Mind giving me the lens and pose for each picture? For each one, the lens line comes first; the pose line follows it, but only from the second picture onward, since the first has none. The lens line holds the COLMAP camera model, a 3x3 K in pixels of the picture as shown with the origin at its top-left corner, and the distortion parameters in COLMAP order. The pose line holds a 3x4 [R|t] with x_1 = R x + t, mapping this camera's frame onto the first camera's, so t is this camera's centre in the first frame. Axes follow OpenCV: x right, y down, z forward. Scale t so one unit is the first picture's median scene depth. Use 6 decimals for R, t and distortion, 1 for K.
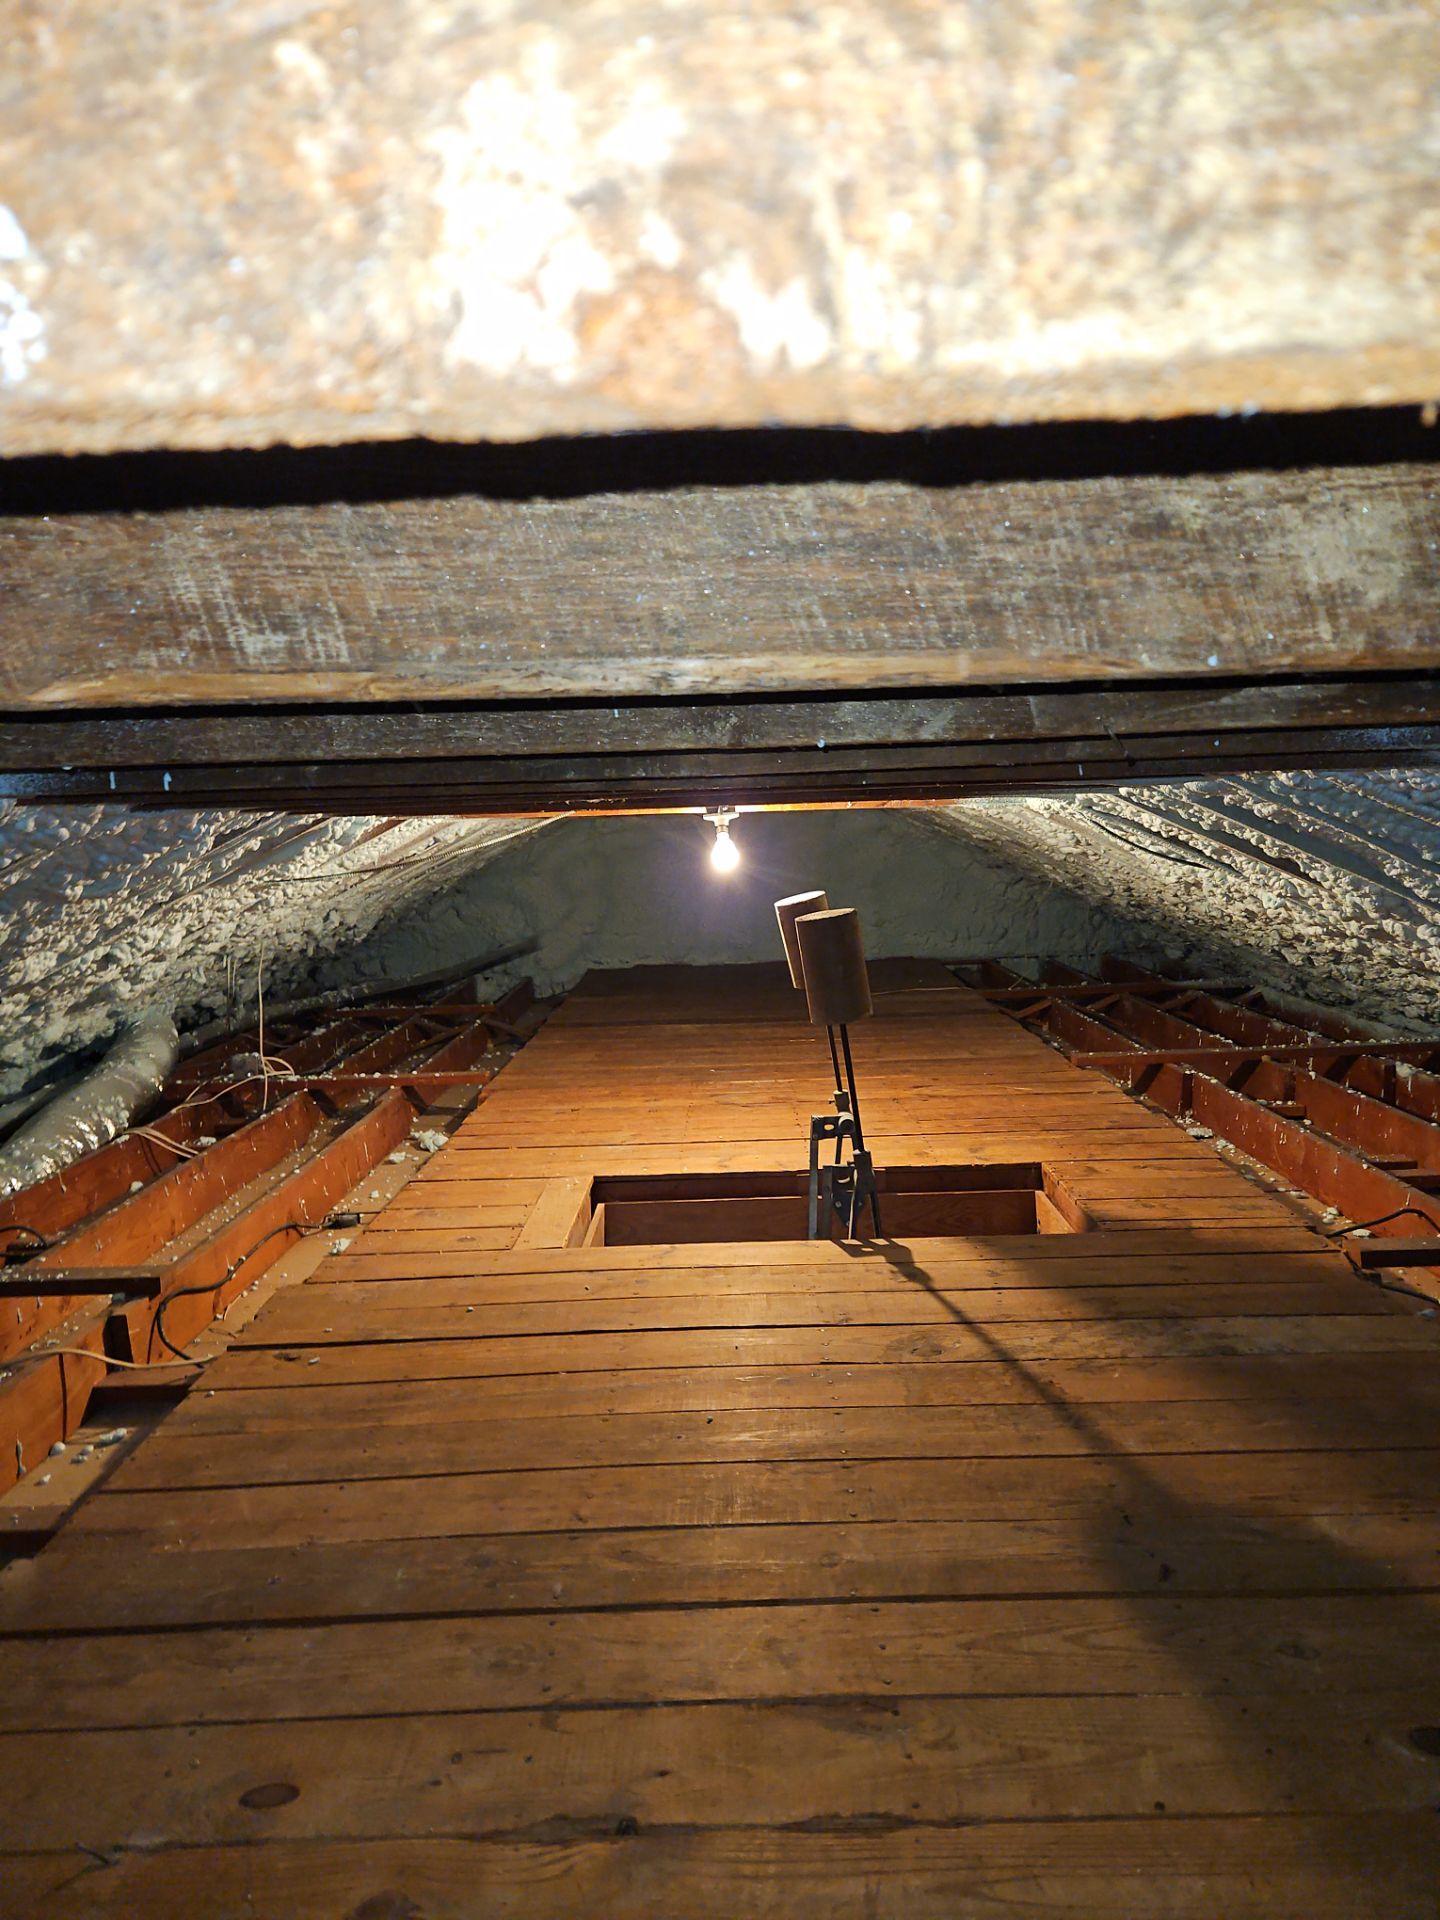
lens RADIAL K [[1249.8, 0, 740.3], [0, 1249.8, 974.5], [0, 0, 1]] dist [0.040911, -0.018898]
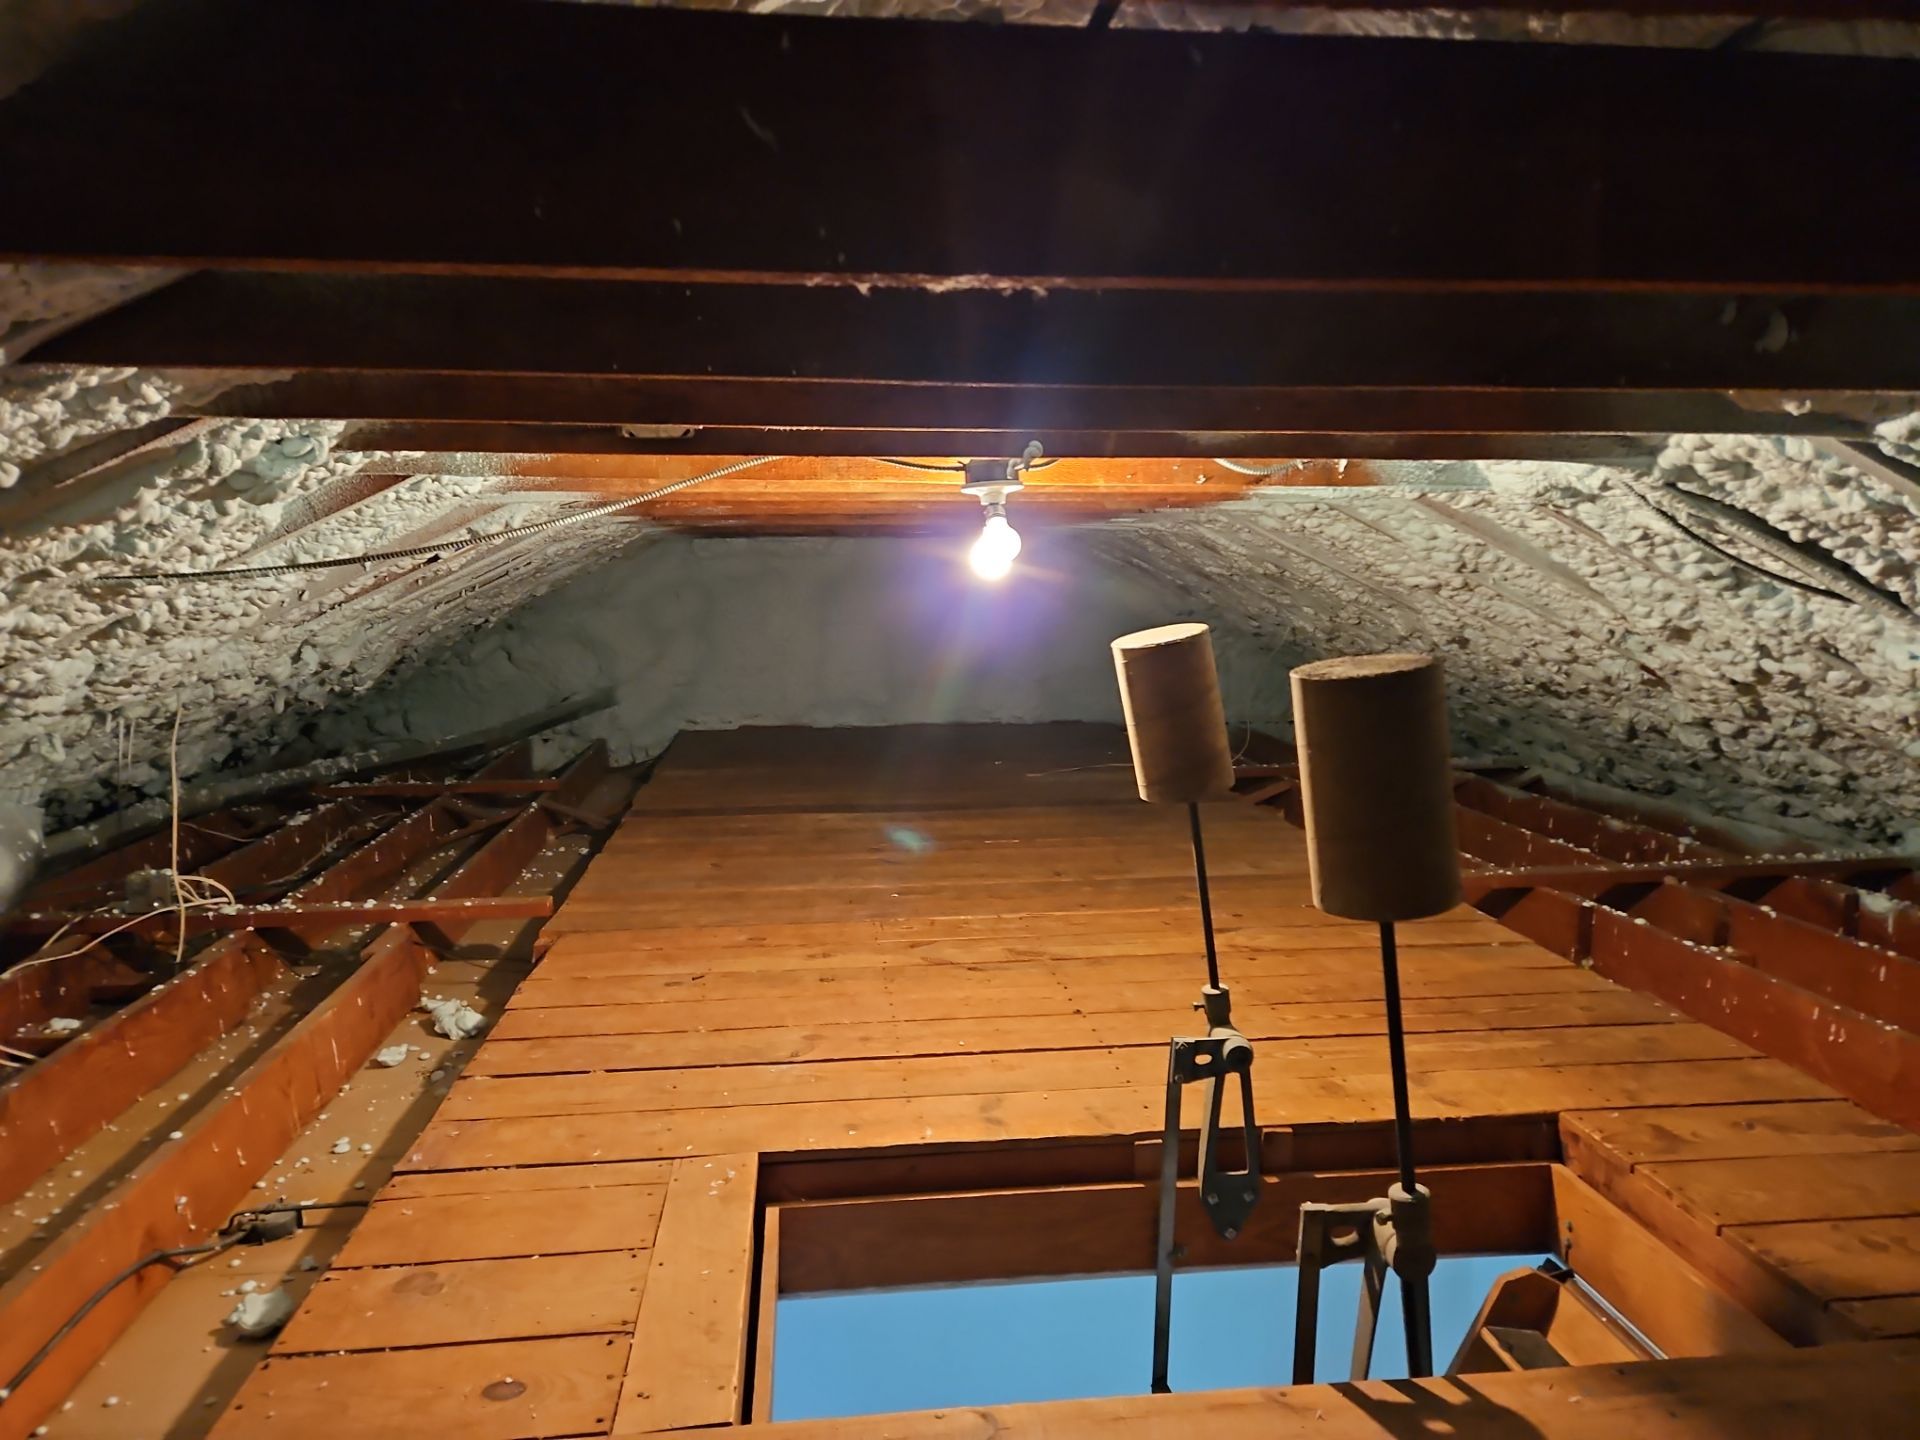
lens RADIAL K [[1249.8, 0, 947.5], [0, 1249.8, 704.6], [0, 0, 1]] dist [0.040911, -0.018898]
pose [[0.993454, 0.016398, 0.113053, -0.095364], [-0.014423, 0.999729, -0.018264, -0.018357], [-0.113322, 0.016514, 0.993421, 0.435125]]
